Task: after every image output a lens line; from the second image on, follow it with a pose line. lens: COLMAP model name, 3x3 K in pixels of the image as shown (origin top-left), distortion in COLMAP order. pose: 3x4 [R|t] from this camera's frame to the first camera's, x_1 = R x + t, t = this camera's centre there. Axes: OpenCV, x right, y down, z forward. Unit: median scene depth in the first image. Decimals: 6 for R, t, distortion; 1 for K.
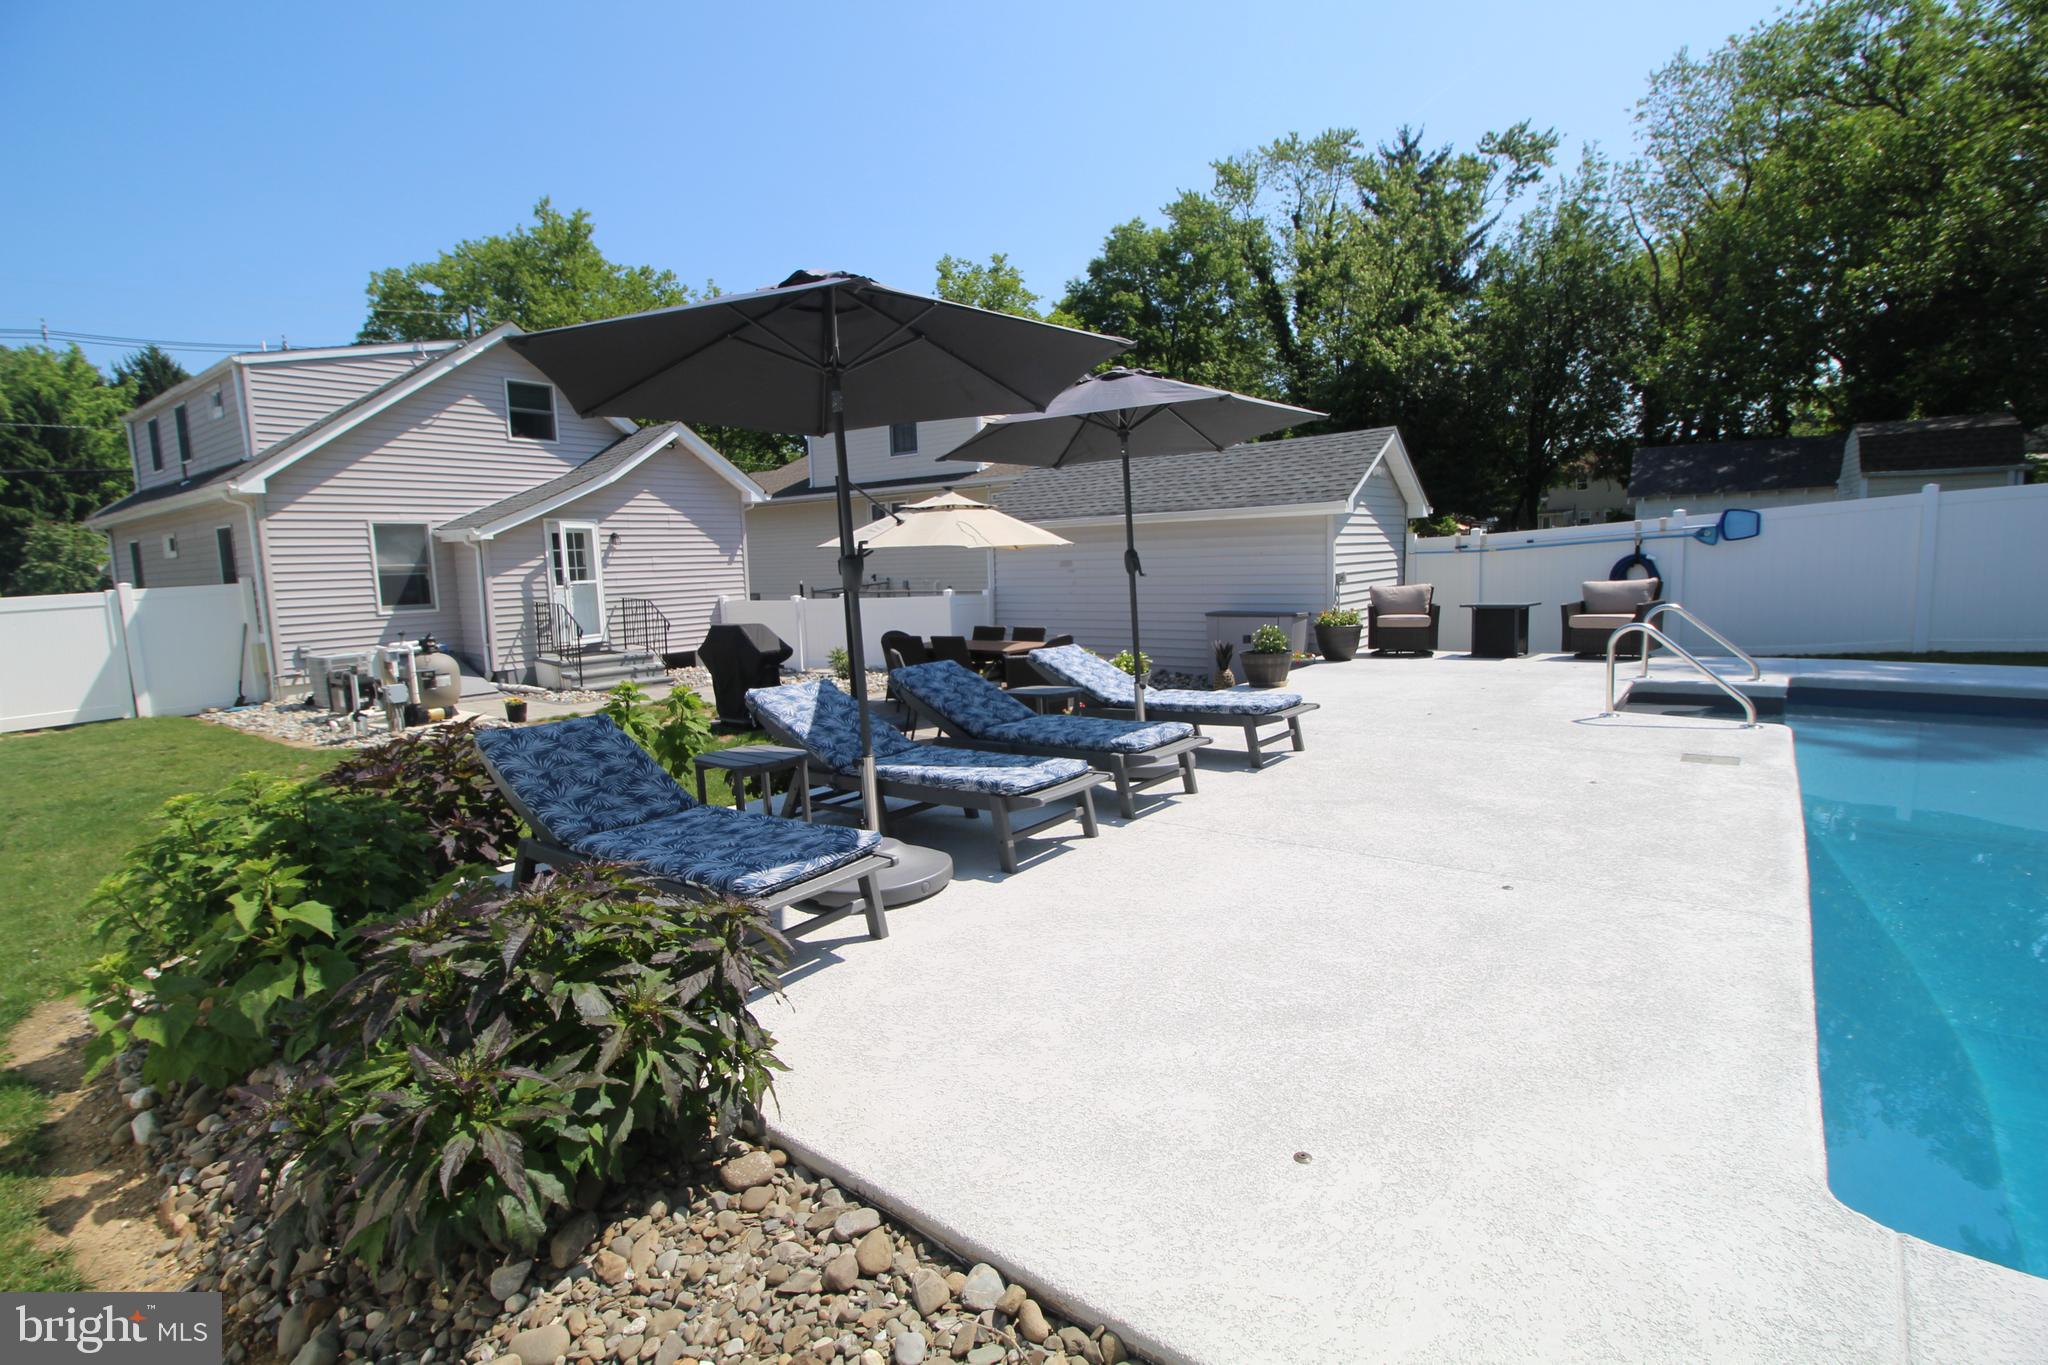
lens RADIAL K [[940.5, 0, 1028.1], [0, 940.5, 679.4], [0, 0, 1]] dist [0.003948, -0.015174]
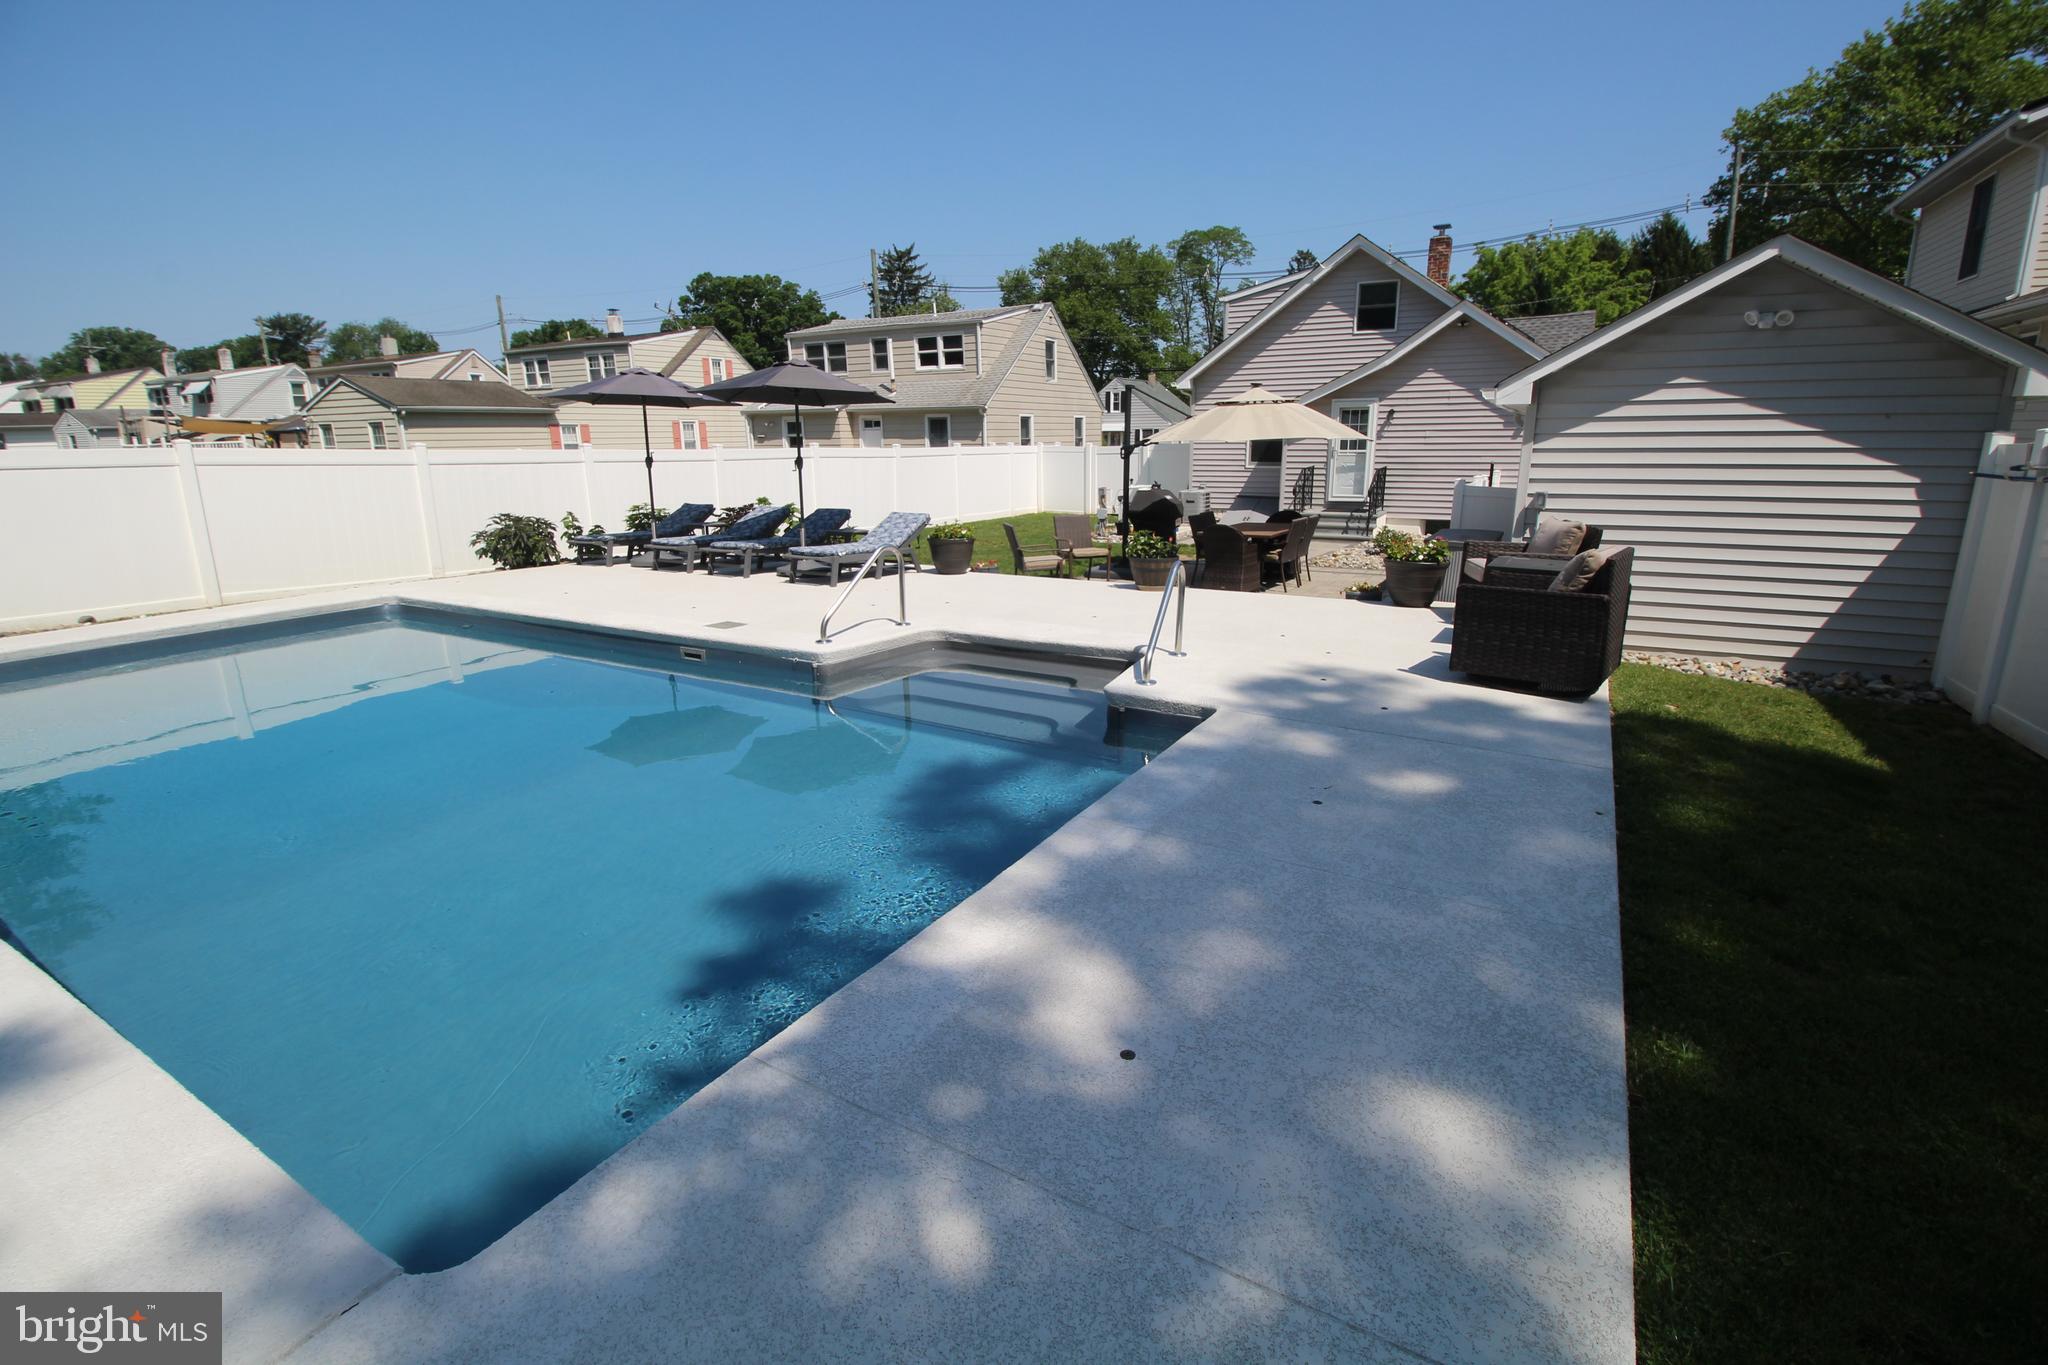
lens RADIAL K [[943.7, 0, 1026.4], [0, 943.7, 672.2], [0, 0, 1]] dist [0.006952, -0.016411]
pose [[0.147885, 0.268667, -0.951813, 0.710211], [-0.120831, 0.960093, 0.252231, -0.084875], [0.981596, 0.077707, 0.174447, 0.383187]]
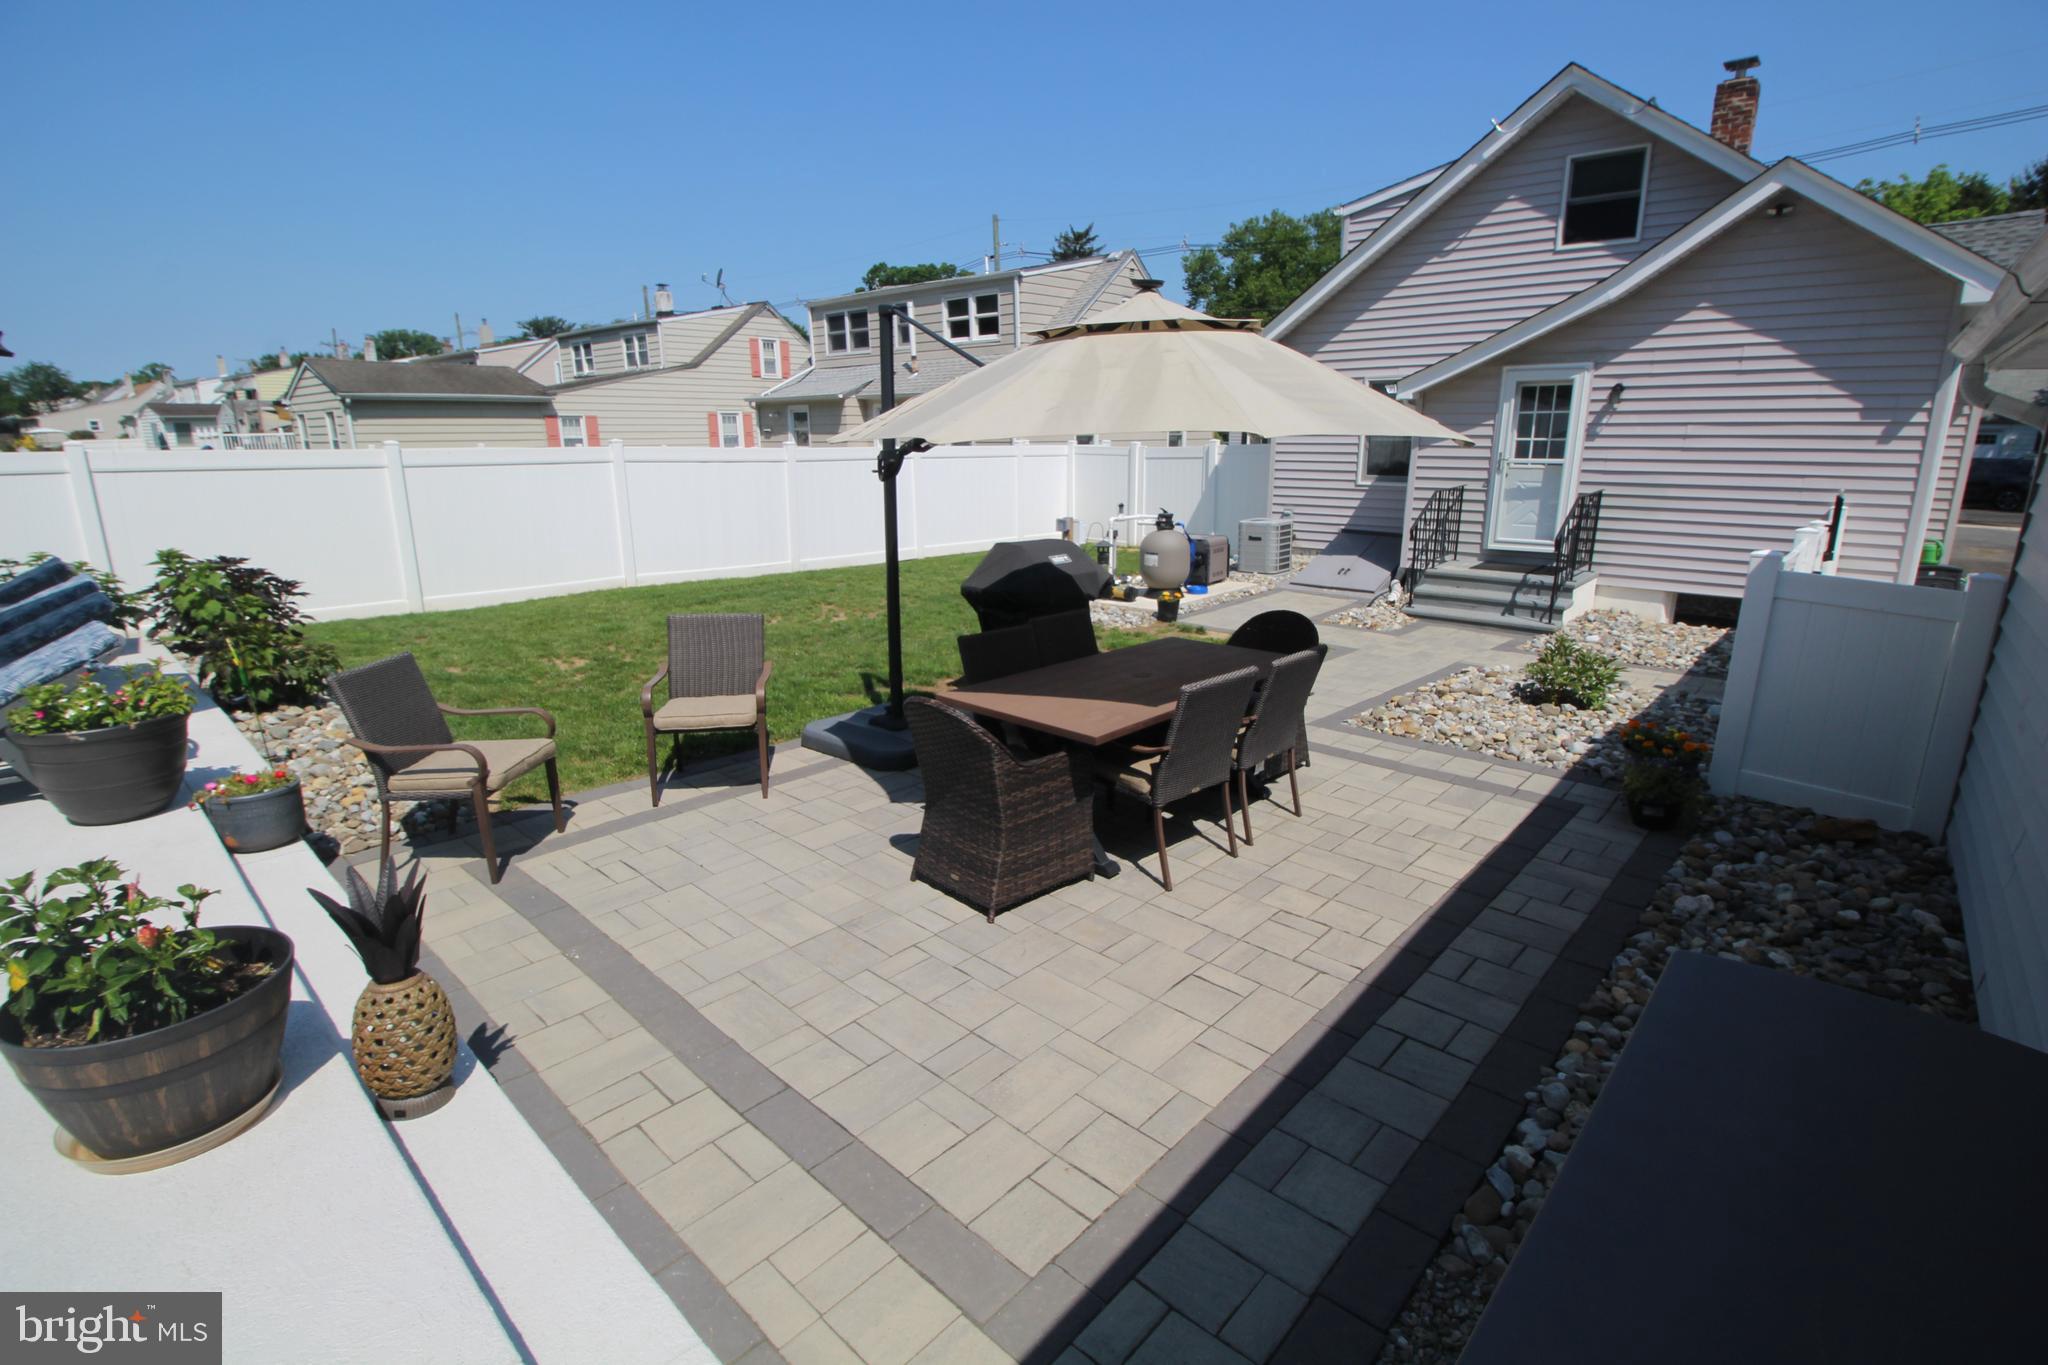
lens RADIAL K [[940.5, 0, 1028.1], [0, 940.5, 679.4], [0, 0, 1]] dist [0.003948, -0.015174]
pose [[-0.069866, 0.281384, -0.957048, 0.239645], [-0.120893, 0.949933, 0.288118, -0.103747], [0.990204, 0.135830, -0.032351, 0.674125]]
